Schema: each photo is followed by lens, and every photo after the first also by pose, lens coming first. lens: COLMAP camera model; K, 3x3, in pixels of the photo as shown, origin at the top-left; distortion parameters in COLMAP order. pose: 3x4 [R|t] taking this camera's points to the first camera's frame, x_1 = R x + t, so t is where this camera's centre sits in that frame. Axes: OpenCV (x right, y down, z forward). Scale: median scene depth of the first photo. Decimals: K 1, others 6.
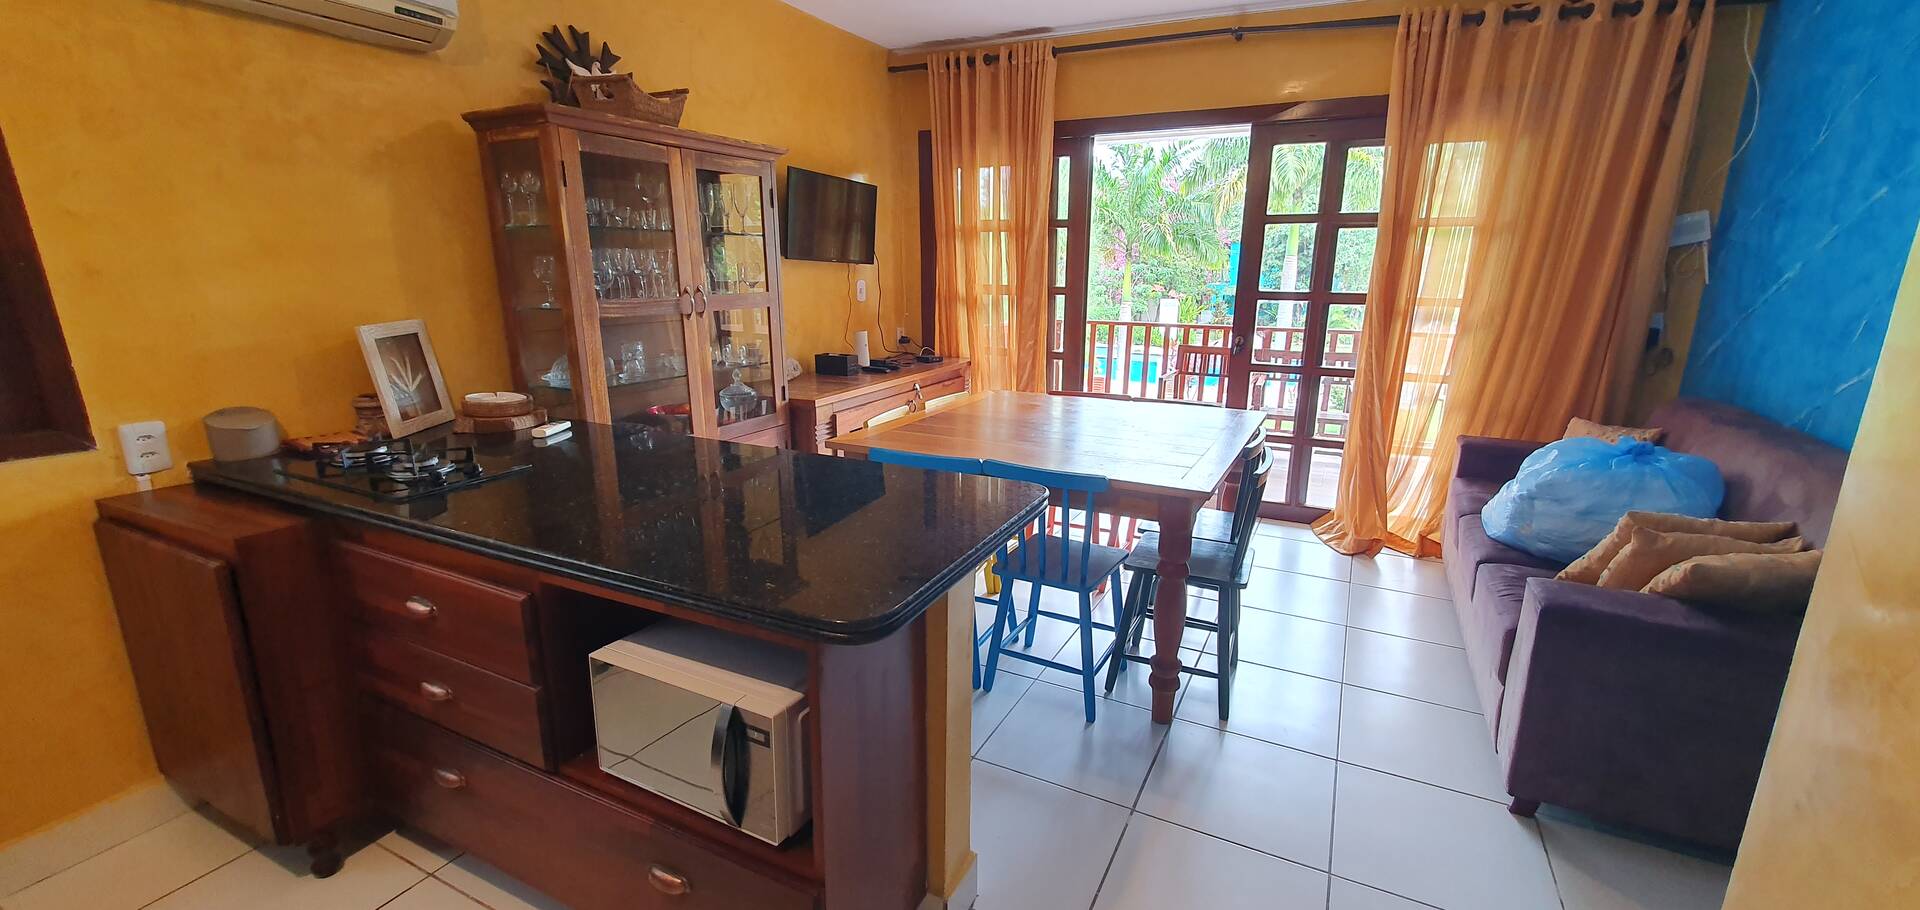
lens RADIAL K [[759.7, 0, 962.6], [0, 759.7, 455.9], [0, 0, 1]] dist [0.001678, 0.000604]
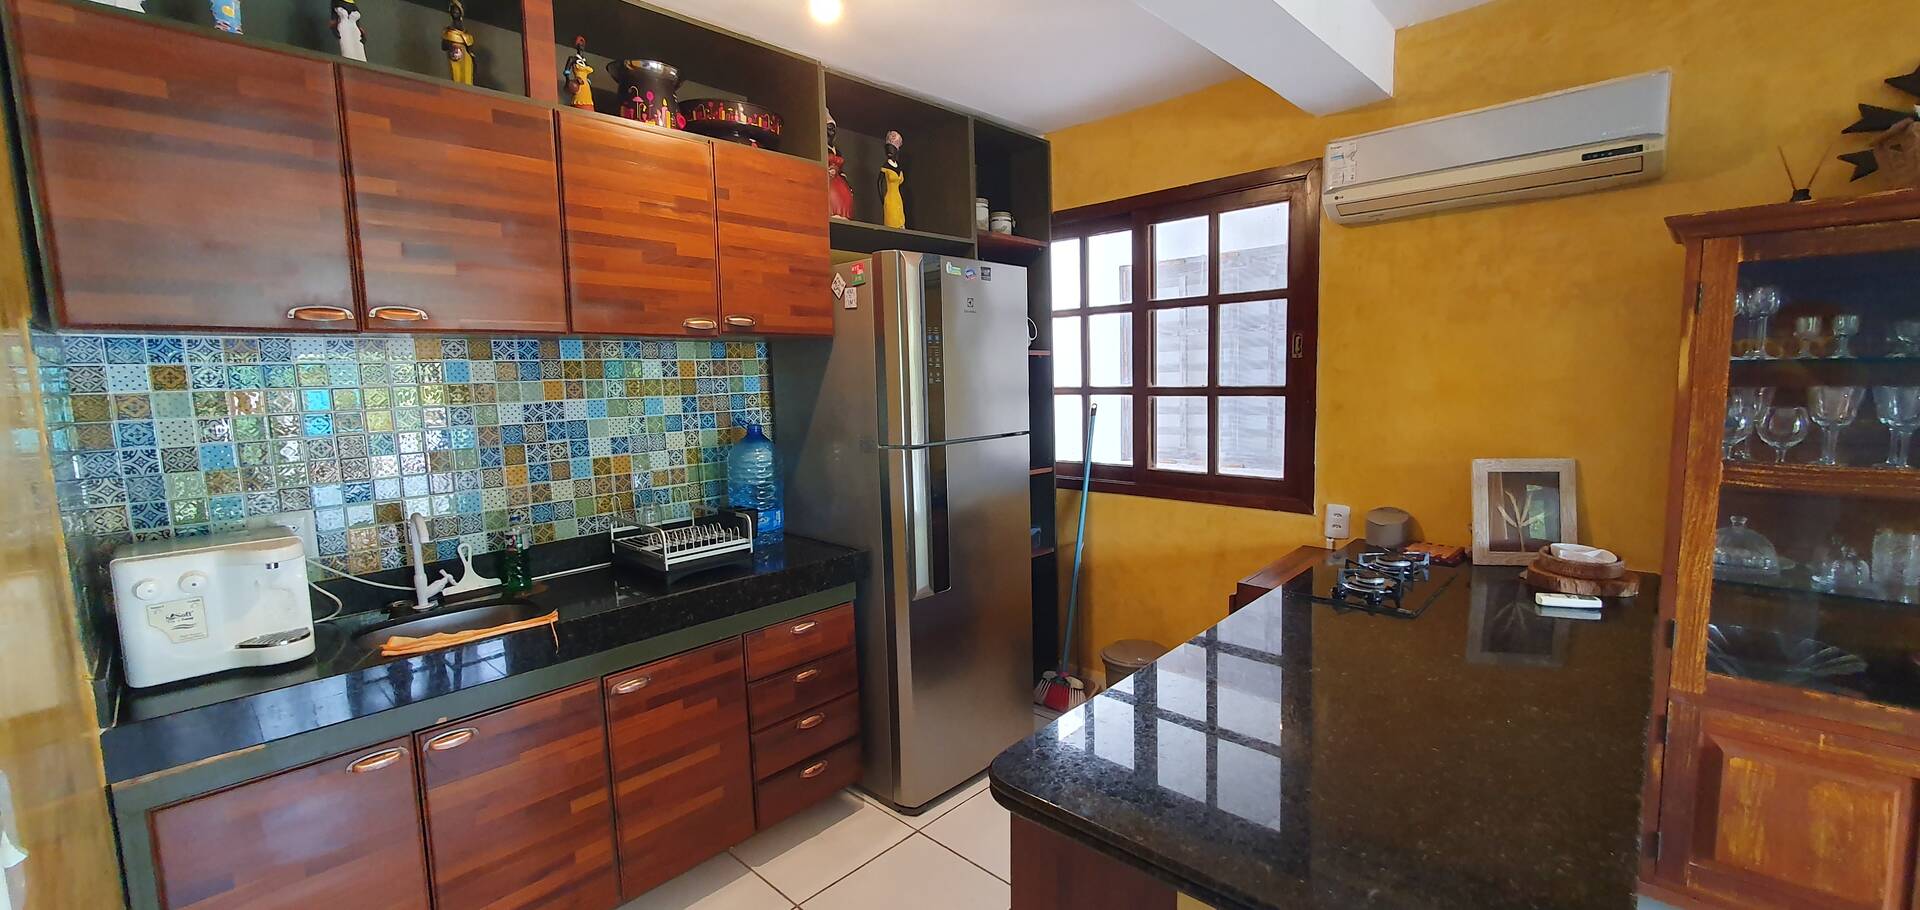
lens RADIAL K [[759.7, 0, 961.2], [0, 759.7, 451.9], [0, 0, 1]] dist [0.001678, 0.000604]
pose [[-0.300109, 0.098957, -0.948758, 0.473740], [-0.212891, 0.962570, 0.167738, -0.204489], [0.929845, 0.252322, -0.267809, 0.592220]]
